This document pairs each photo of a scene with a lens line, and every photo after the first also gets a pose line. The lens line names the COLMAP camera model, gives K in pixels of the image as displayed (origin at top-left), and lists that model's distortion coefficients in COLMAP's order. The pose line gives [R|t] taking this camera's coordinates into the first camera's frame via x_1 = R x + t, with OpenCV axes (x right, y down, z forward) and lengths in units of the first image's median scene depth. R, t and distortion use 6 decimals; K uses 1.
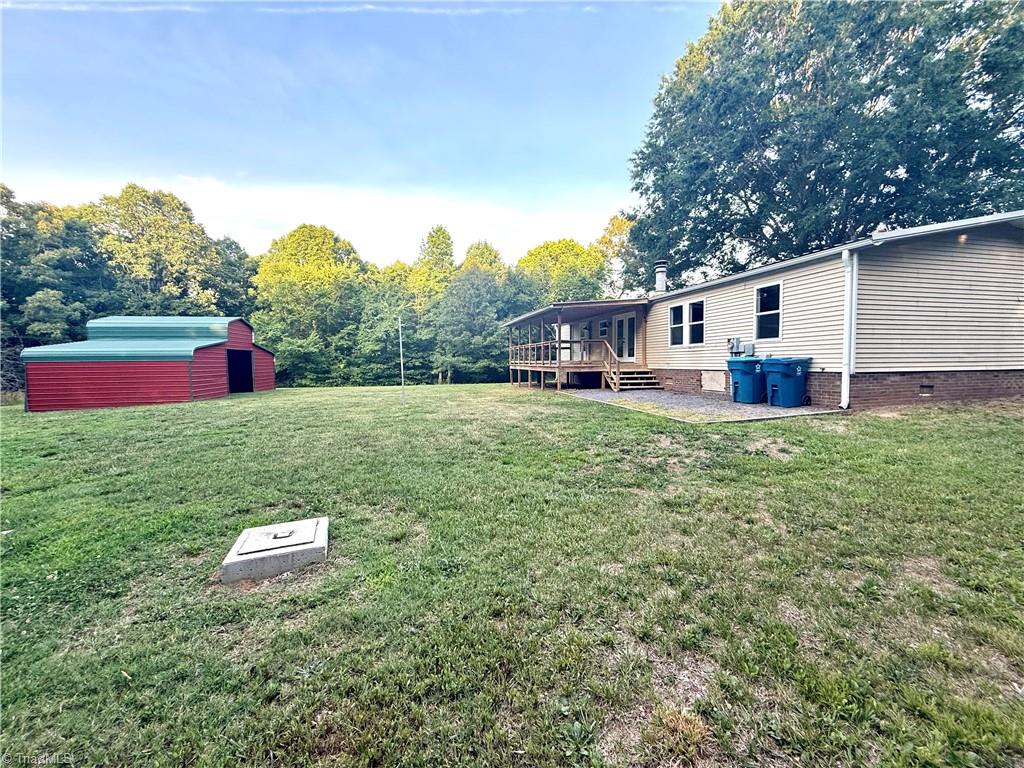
lens RADIAL K [[406.8, 0, 510.0], [0, 406.8, 382.8], [0, 0, 1]] dist [-0.001723, 0.001016]
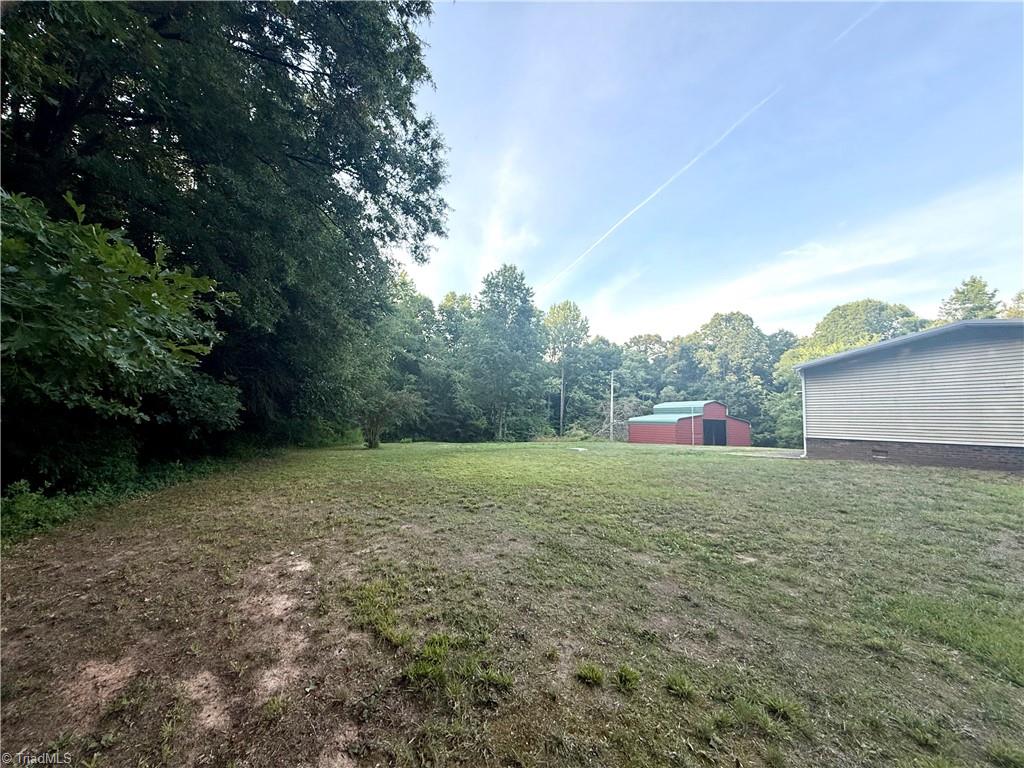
lens RADIAL K [[406.8, 0, 515.5], [0, 406.8, 387.4], [0, 0, 1]] dist [-0.001723, 0.001016]
pose [[0.259323, -0.064851, -0.963611, 1.976086], [-0.083946, 0.992453, -0.089384, 0.020284], [0.962135, 0.104070, 0.251922, -0.627886]]
